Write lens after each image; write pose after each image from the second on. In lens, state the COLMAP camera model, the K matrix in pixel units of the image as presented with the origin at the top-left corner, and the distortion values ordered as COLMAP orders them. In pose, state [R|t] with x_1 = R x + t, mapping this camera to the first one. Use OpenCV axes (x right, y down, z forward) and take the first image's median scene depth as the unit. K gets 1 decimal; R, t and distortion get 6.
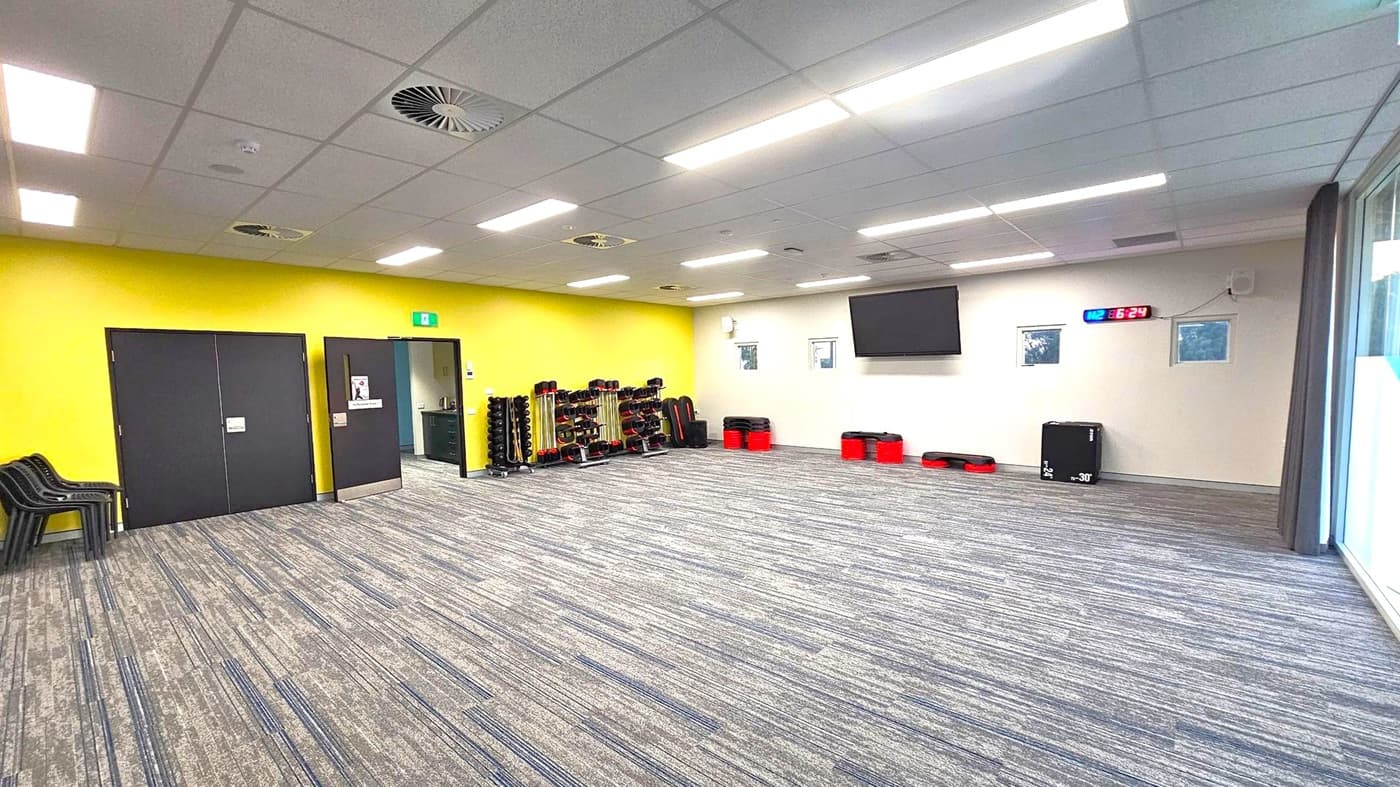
lens RADIAL K [[574.4, 0, 704.7], [0, 574.4, 411.7], [0, 0, 1]] dist [-0.001285, 0.000057]
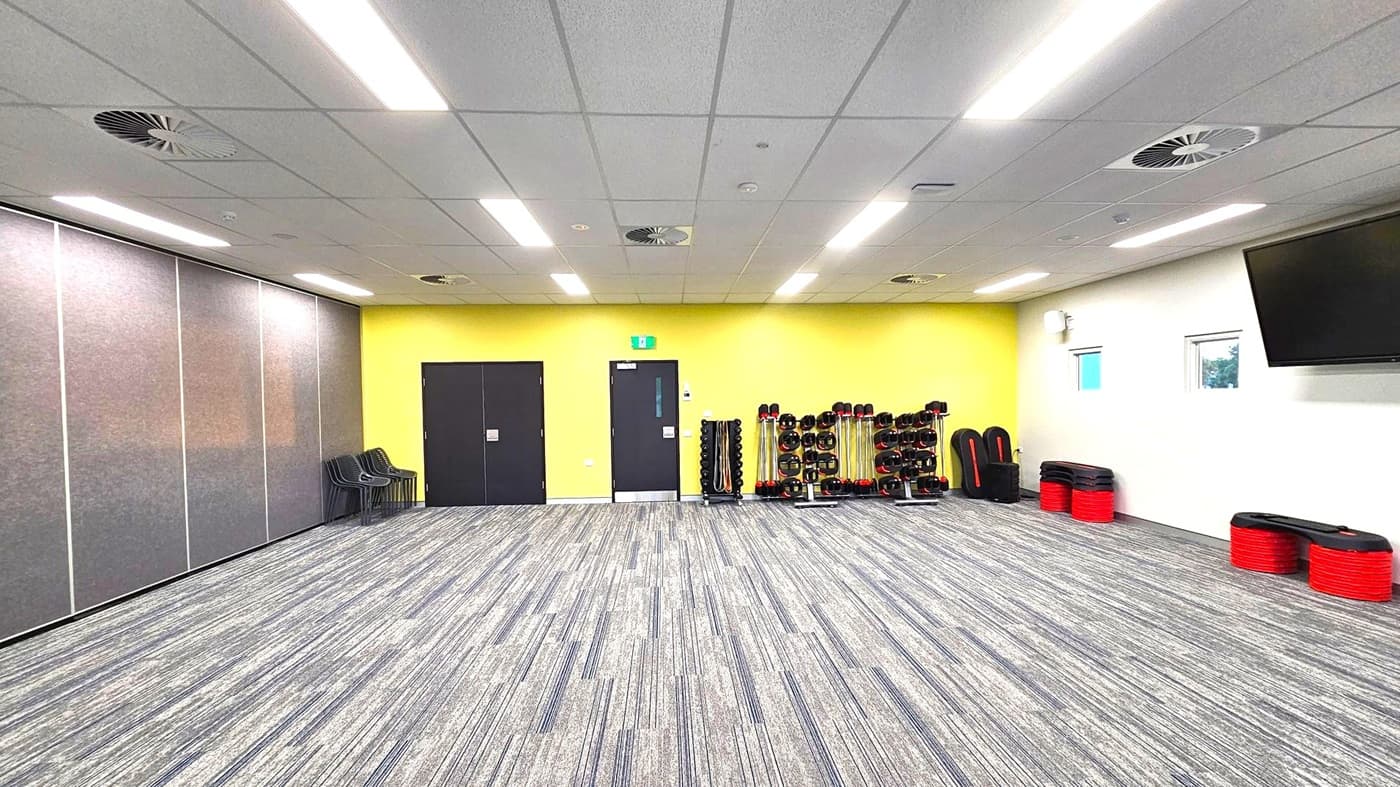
lens RADIAL K [[574.4, 0, 704.7], [0, 574.4, 411.7], [0, 0, 1]] dist [-0.001285, 0.000057]
pose [[0.702767, 0.028163, -0.710863, 0.404408], [-0.049012, 0.998759, -0.008885, -0.040239], [0.709730, 0.041085, 0.703275, 0.436783]]
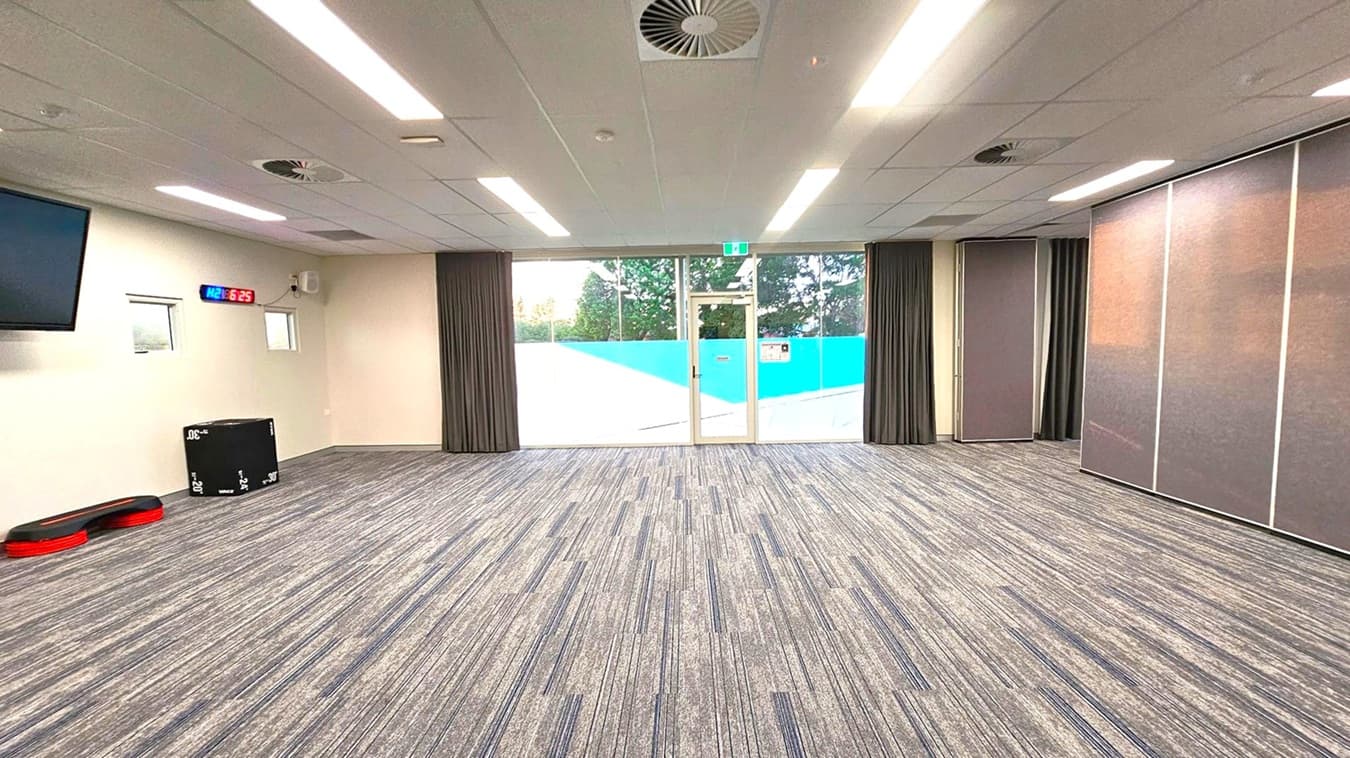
lens RADIAL K [[553.9, 0, 679.5], [0, 553.9, 396.5], [0, 0, 1]] dist [-0.001285, 0.000057]
pose [[-0.642147, -0.040681, 0.765501, -0.446266], [0.087458, 0.988183, 0.125880, -0.069854], [-0.761576, 0.147782, -0.631001, 1.177251]]
